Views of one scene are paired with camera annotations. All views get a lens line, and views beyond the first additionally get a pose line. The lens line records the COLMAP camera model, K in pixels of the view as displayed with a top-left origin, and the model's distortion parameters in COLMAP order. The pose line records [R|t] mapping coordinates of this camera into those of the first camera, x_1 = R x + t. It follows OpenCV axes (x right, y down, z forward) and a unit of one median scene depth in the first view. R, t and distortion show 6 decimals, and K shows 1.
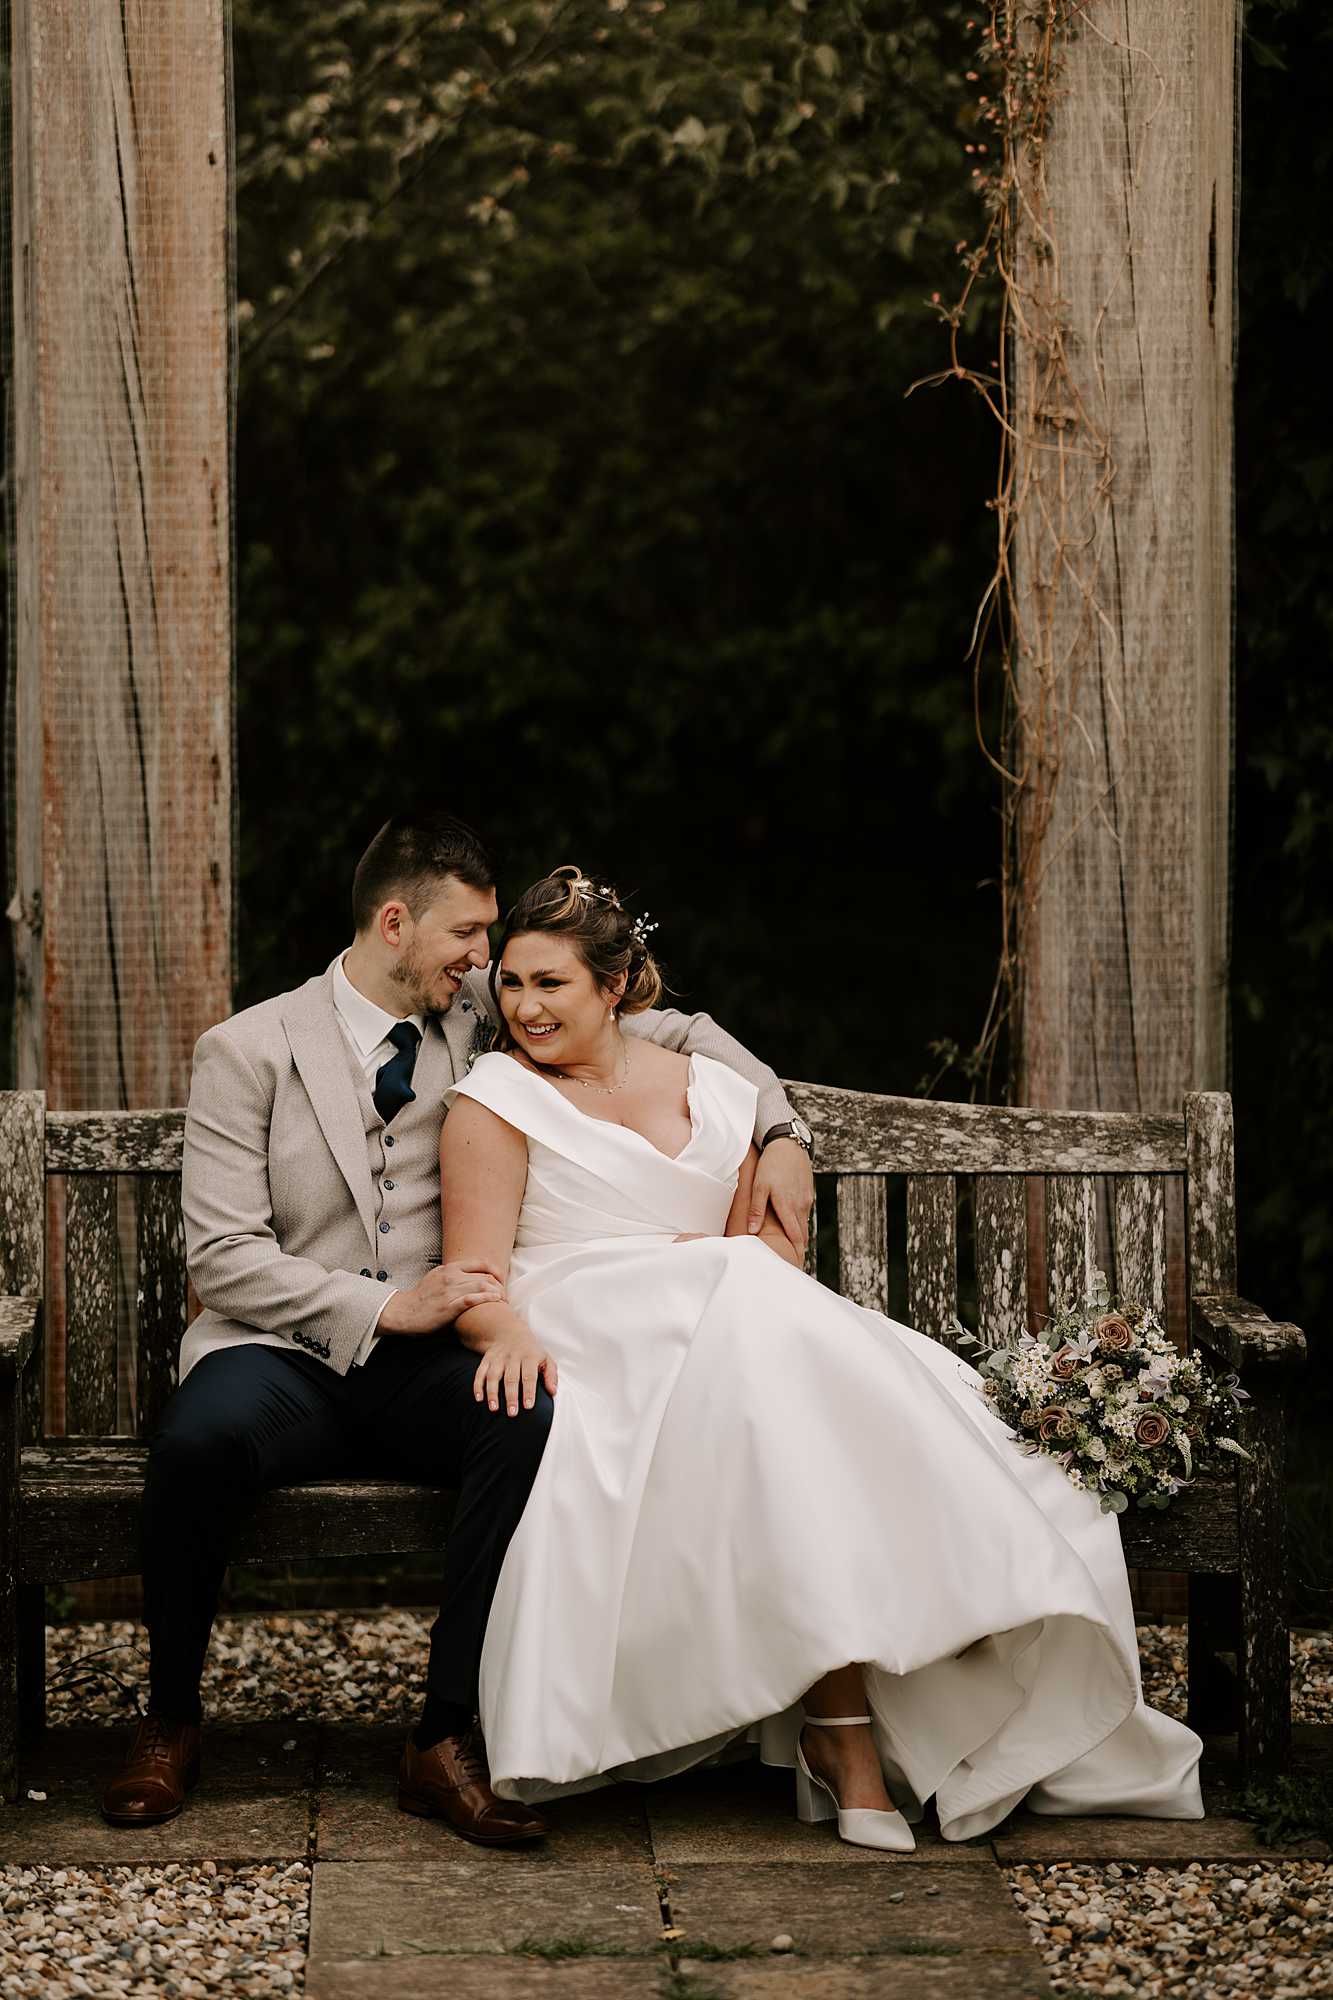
lens RADIAL K [[5431.5, 0, 655.0], [0, 5431.5, 994.4], [0, 0, 1]] dist [-0.024967, 0.000000]
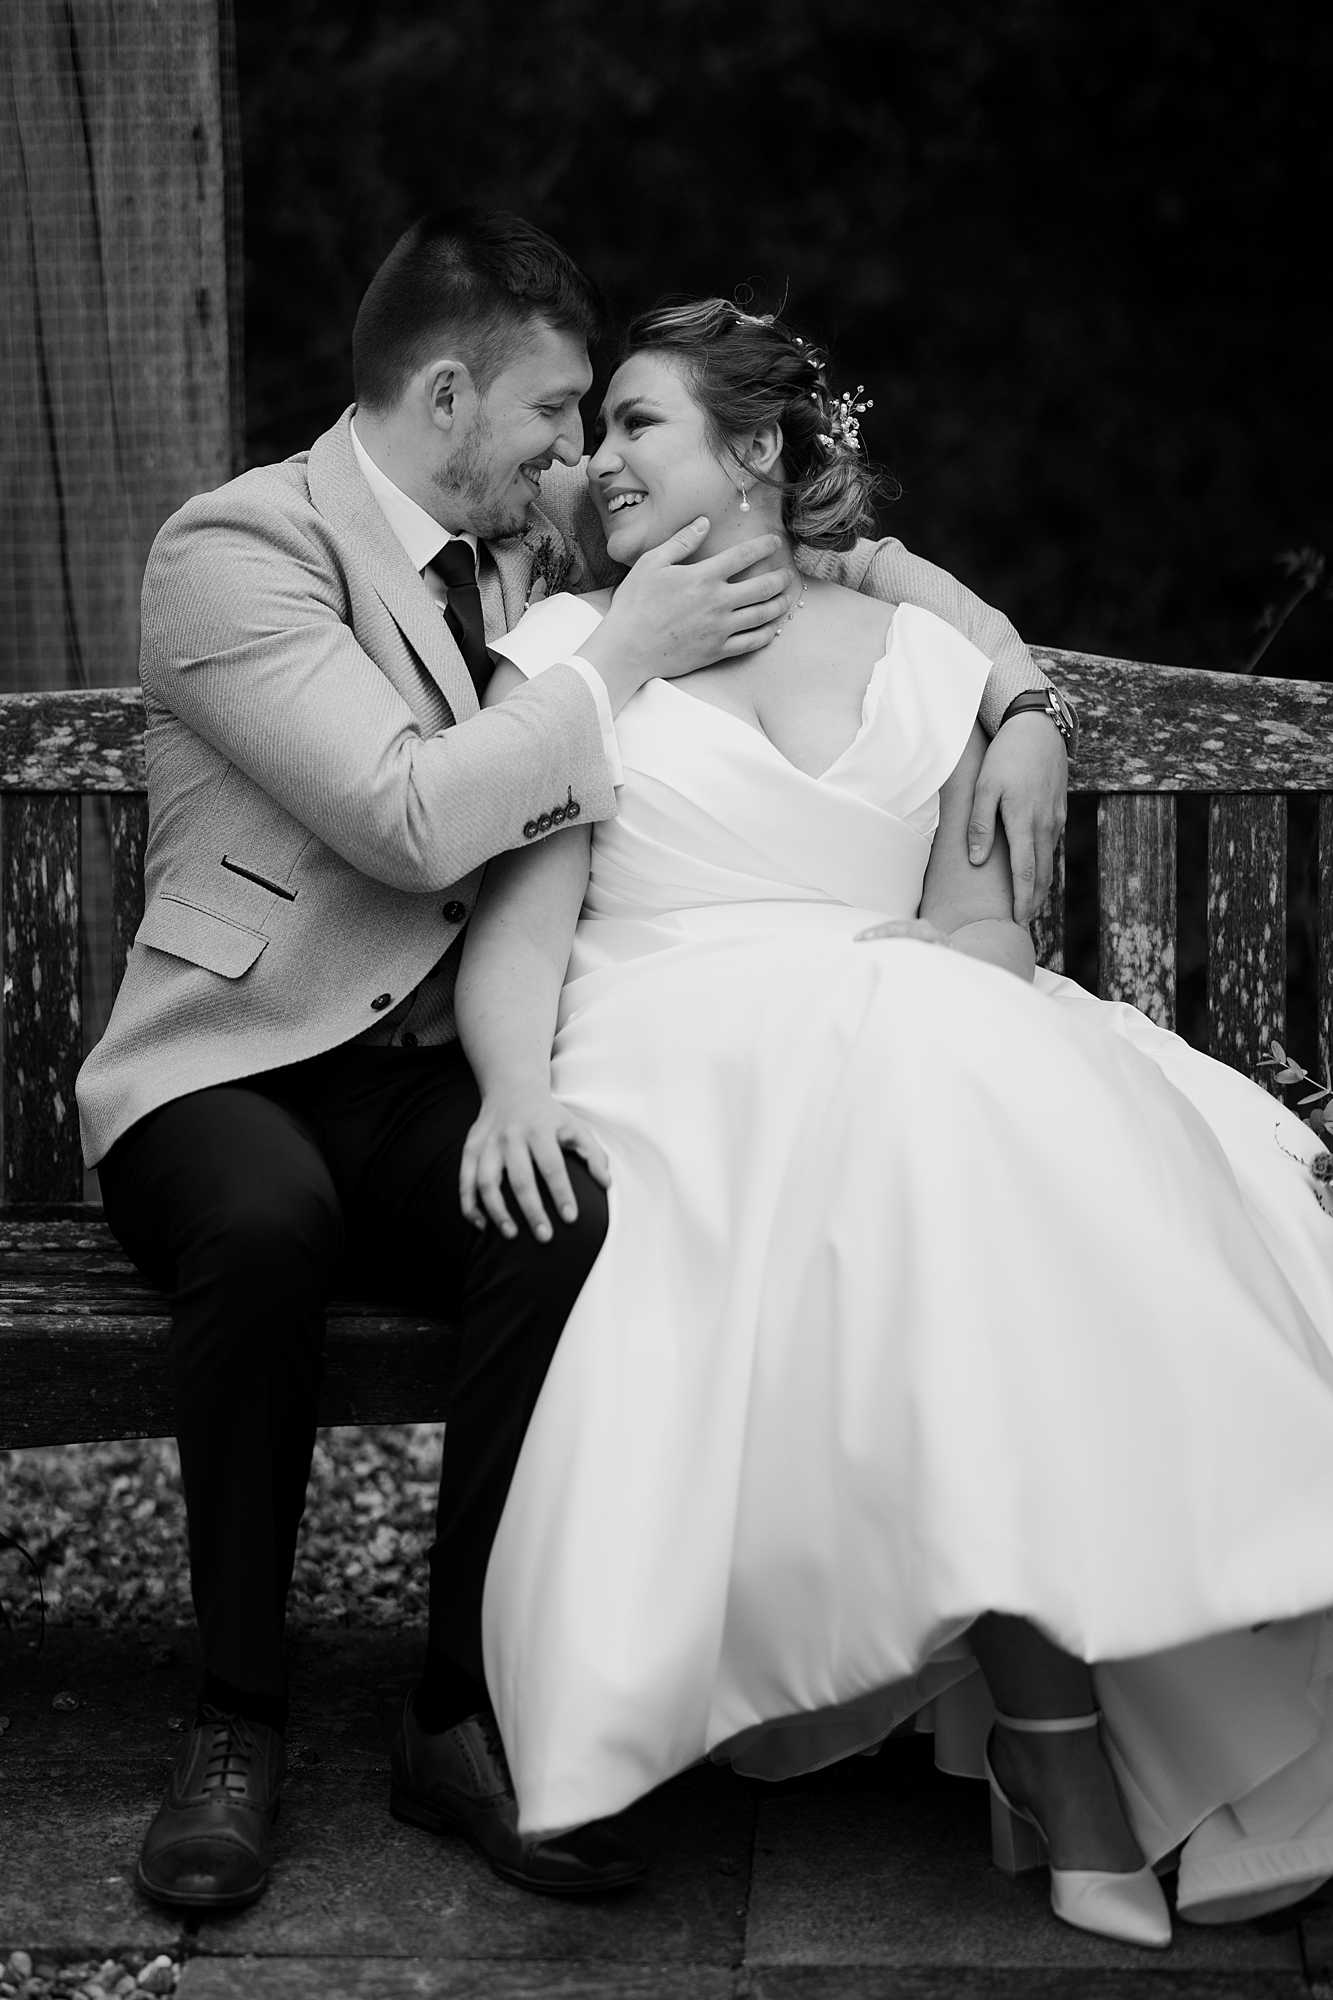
lens RADIAL K [[5431.5, 0, 685.9], [0, 5431.5, 1017.3], [0, 0, 1]] dist [-0.024967, 0.000000]
pose [[0.995484, 0.006833, -0.094683, 0.045826], [0.005103, 0.992112, 0.125250, -0.020700], [0.094792, -0.125168, 0.987597, 0.365278]]
